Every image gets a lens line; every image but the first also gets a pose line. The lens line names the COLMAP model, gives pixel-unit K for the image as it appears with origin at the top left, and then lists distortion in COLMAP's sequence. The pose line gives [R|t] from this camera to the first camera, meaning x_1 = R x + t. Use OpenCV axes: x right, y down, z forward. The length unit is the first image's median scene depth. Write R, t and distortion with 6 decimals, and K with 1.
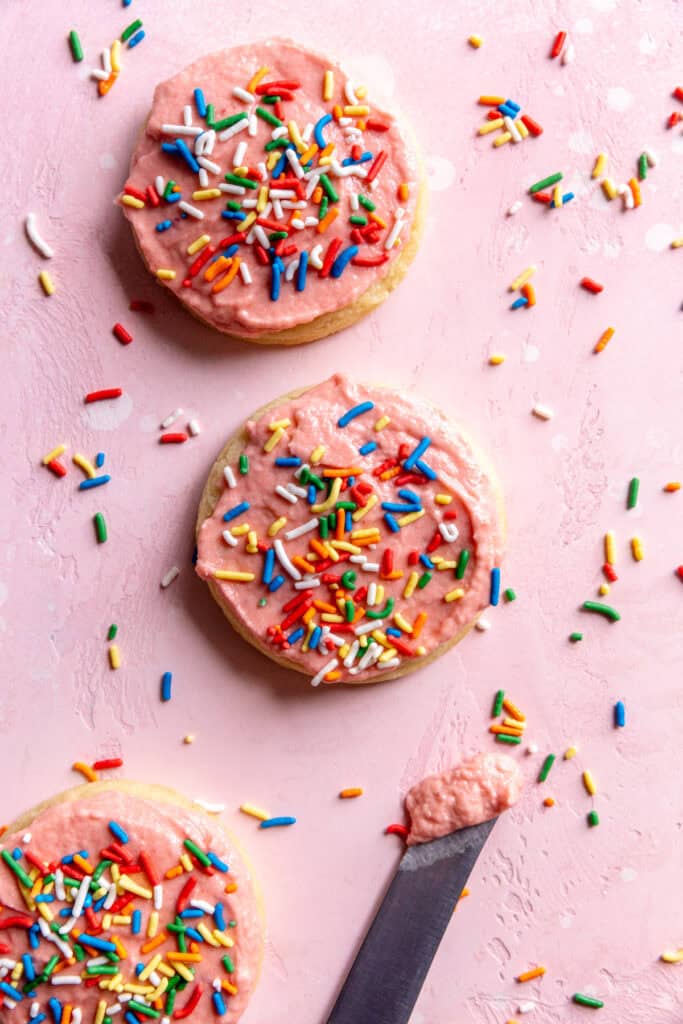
lens RADIAL K [[1504.6, 0, 342.3], [0, 1504.6, 517.9], [0, 0, 1]] dist [-0.012293, 0.000000]
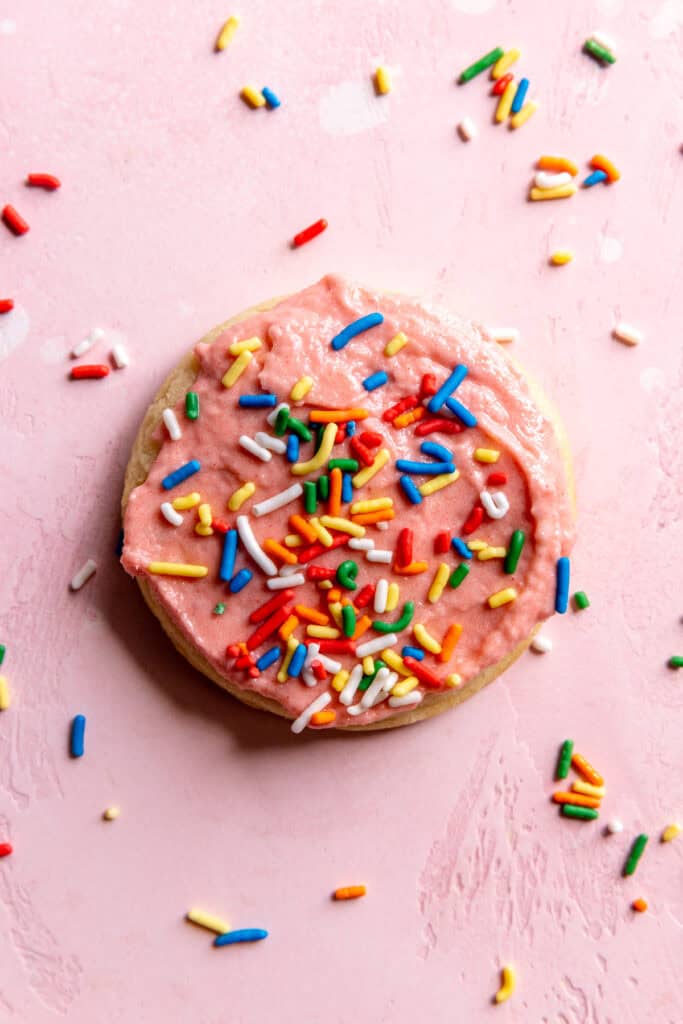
lens RADIAL K [[1839.9, 0, 345.4], [0, 1839.9, 506.1], [0, 0, 1]] dist [0.005551, 0.000000]
pose [[0.999816, 0.000155, 0.019167, -0.011853], [0.000476, 0.999459, -0.032891, 0.035951], [-0.019162, 0.032894, 0.999275, 0.164277]]
